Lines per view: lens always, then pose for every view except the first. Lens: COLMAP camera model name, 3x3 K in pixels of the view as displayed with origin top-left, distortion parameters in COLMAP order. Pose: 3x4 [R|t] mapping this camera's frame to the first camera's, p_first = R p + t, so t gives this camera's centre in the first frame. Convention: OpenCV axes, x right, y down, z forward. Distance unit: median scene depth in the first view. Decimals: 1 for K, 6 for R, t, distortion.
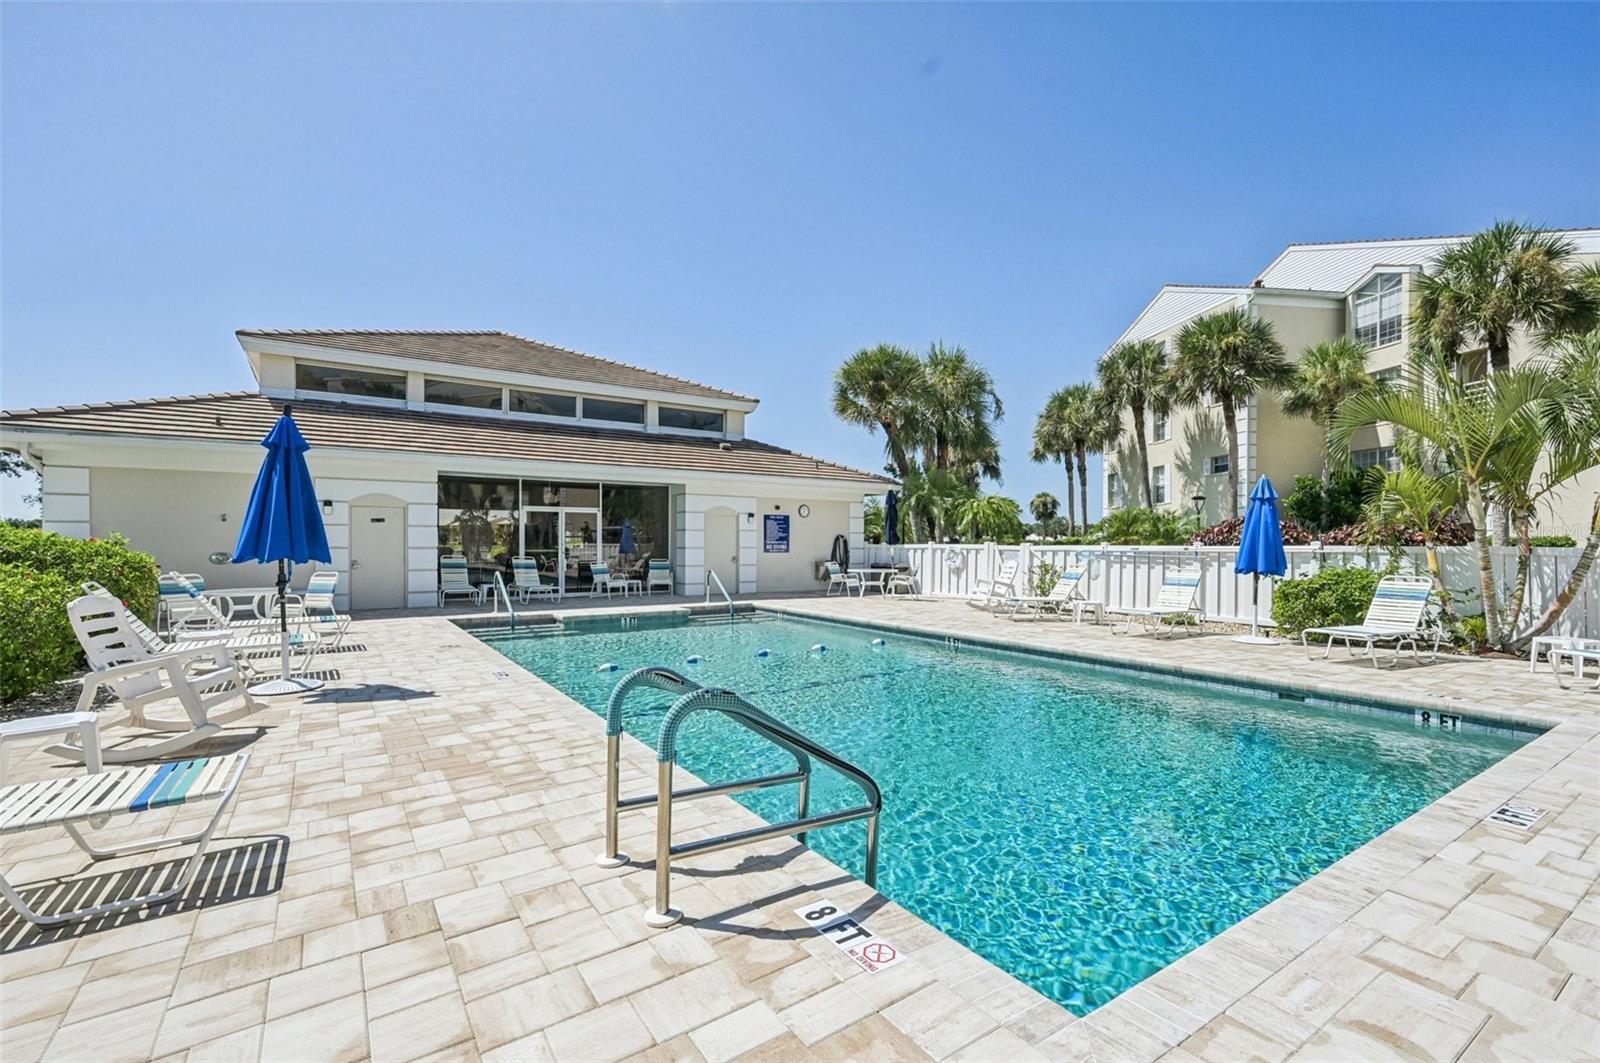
lens RADIAL K [[690.6, 0, 800.2], [0, 690.6, 553.2], [0, 0, 1]] dist [-0.000547, -0.000040]
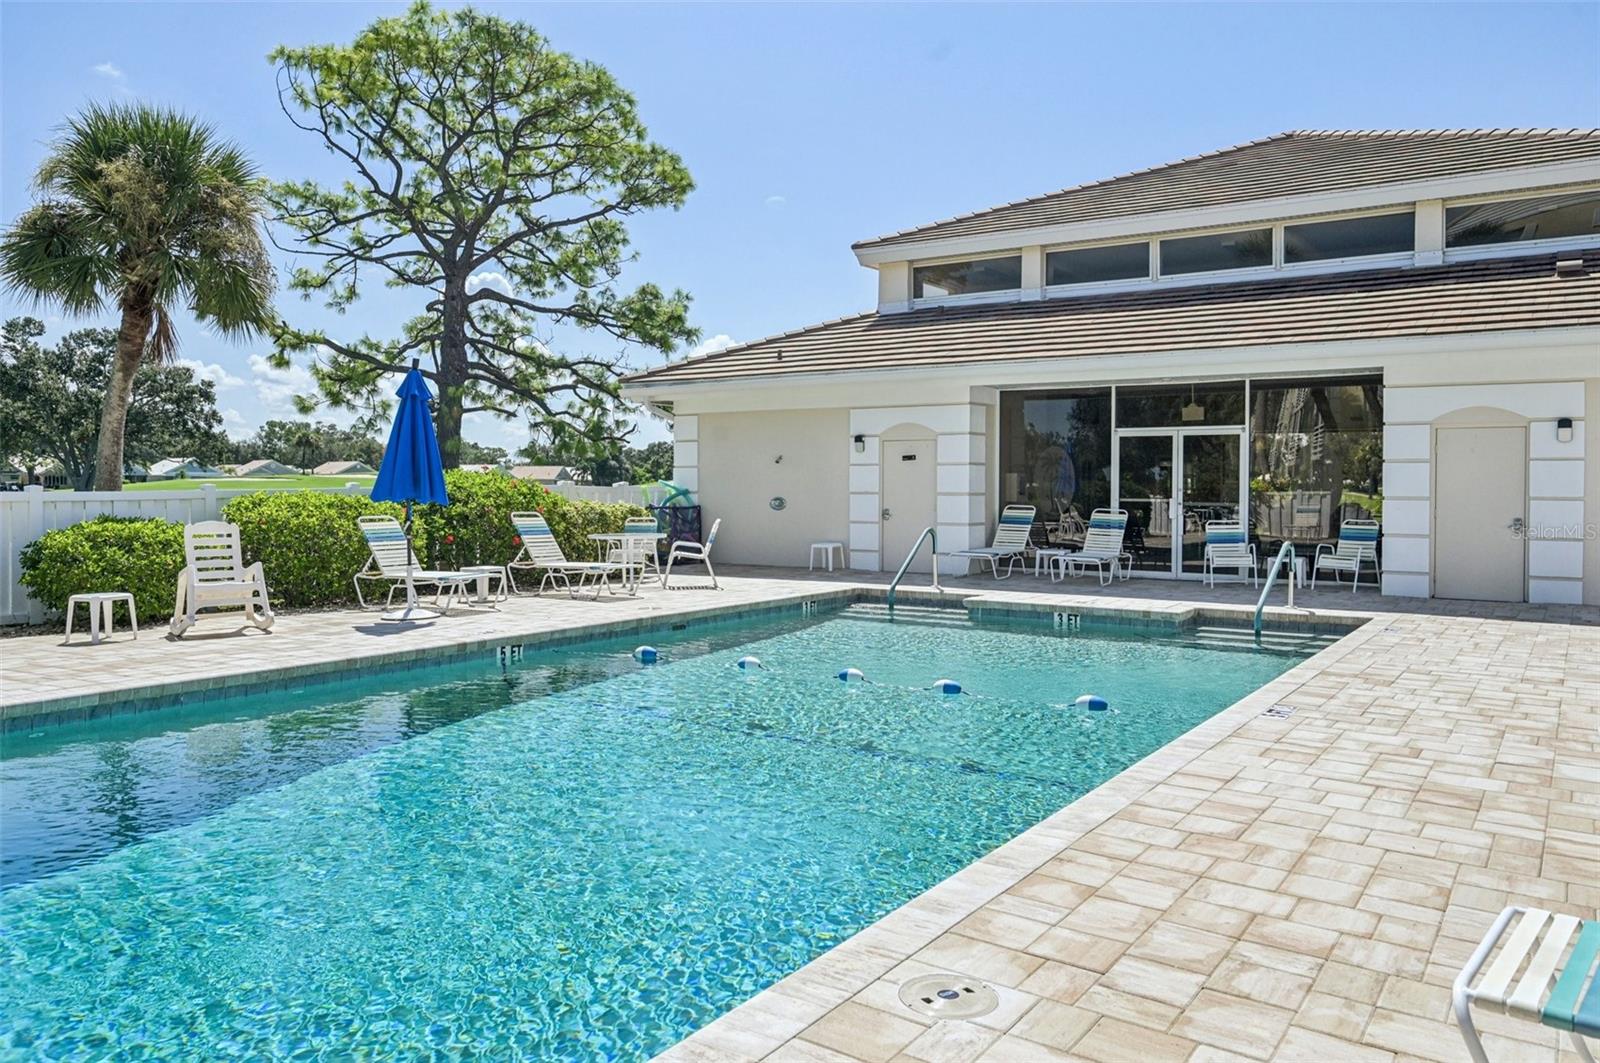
lens RADIAL K [[1189.0, 0, 800.1], [0, 1189.0, 486.0], [0, 0, 1]] dist [-0.003156, -0.000707]
pose [[0.390889, -0.001330, -0.920437, 0.450960], [-0.015647, 0.999845, -0.008090, -0.002799], [0.920305, 0.017564, 0.390808, 0.294395]]
